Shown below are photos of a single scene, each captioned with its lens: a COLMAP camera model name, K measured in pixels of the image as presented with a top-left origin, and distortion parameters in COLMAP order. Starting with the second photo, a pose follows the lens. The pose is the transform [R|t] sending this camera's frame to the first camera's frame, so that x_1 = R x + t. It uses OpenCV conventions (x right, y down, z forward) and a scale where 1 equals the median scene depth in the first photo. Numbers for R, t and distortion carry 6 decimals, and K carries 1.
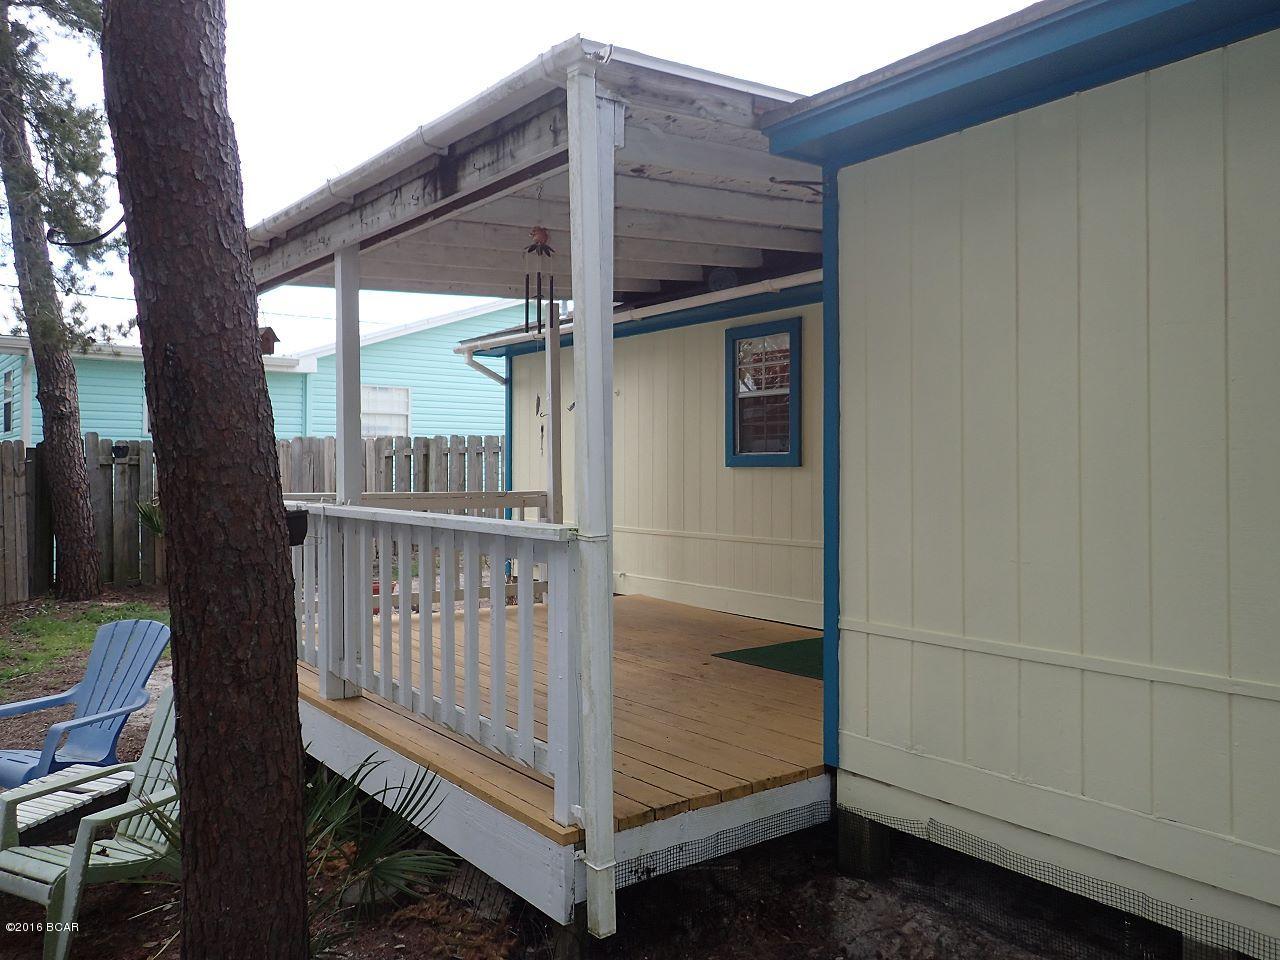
lens RADIAL K [[961.0, 0, 645.7], [0, 961.0, 457.4], [0, 0, 1]] dist [0.011044, 0.001403]
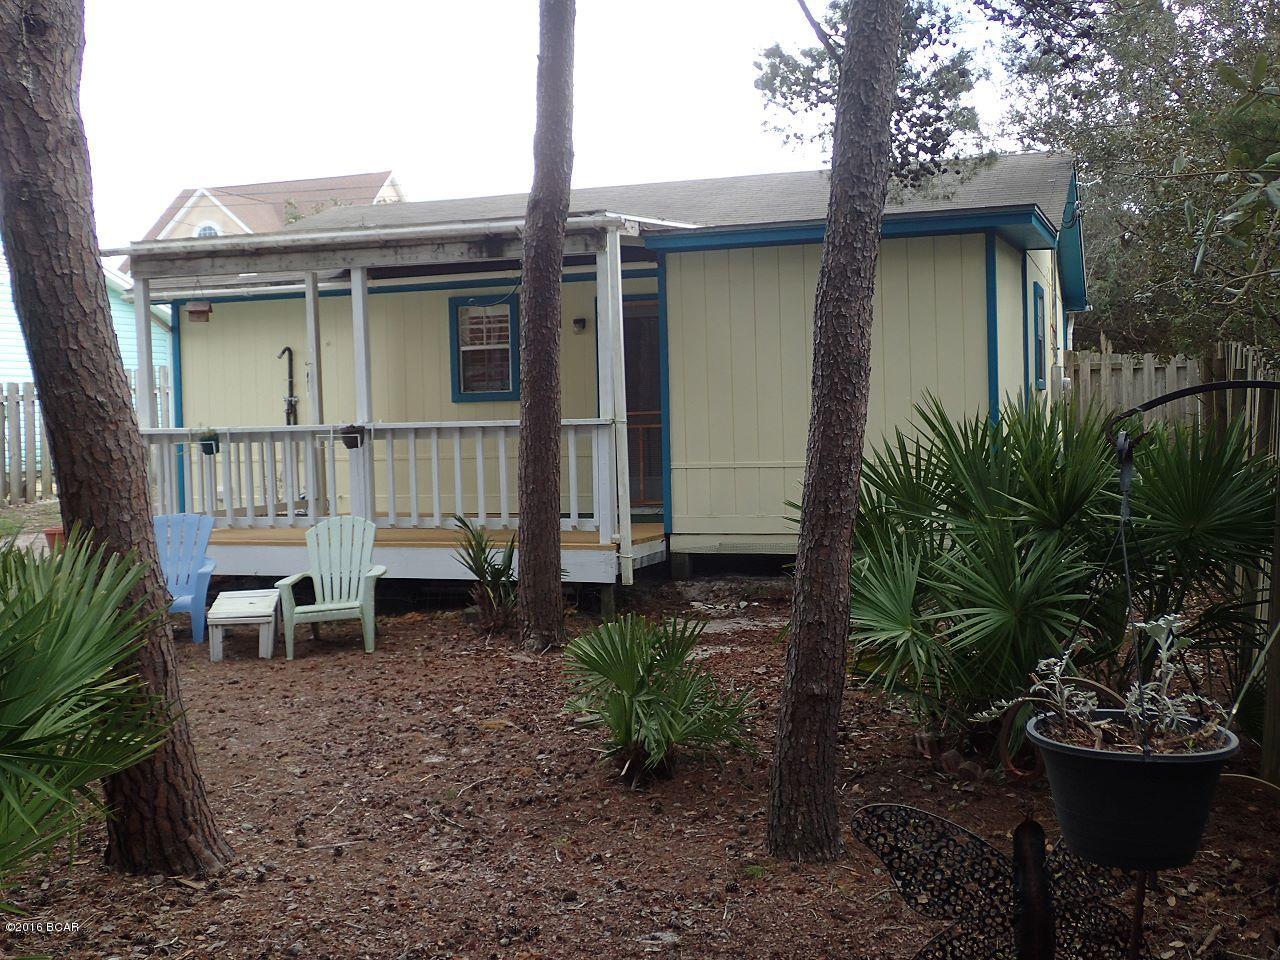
lens RADIAL K [[1458.5, 0, 659.3], [0, 1458.5, 445.6], [0, 0, 1]] dist [0.032605, -0.027330]
pose [[0.838449, -0.034827, 0.543866, -0.798737], [0.021670, 0.999297, 0.030584, 0.013857], [-0.544549, -0.013858, 0.838615, -0.860367]]
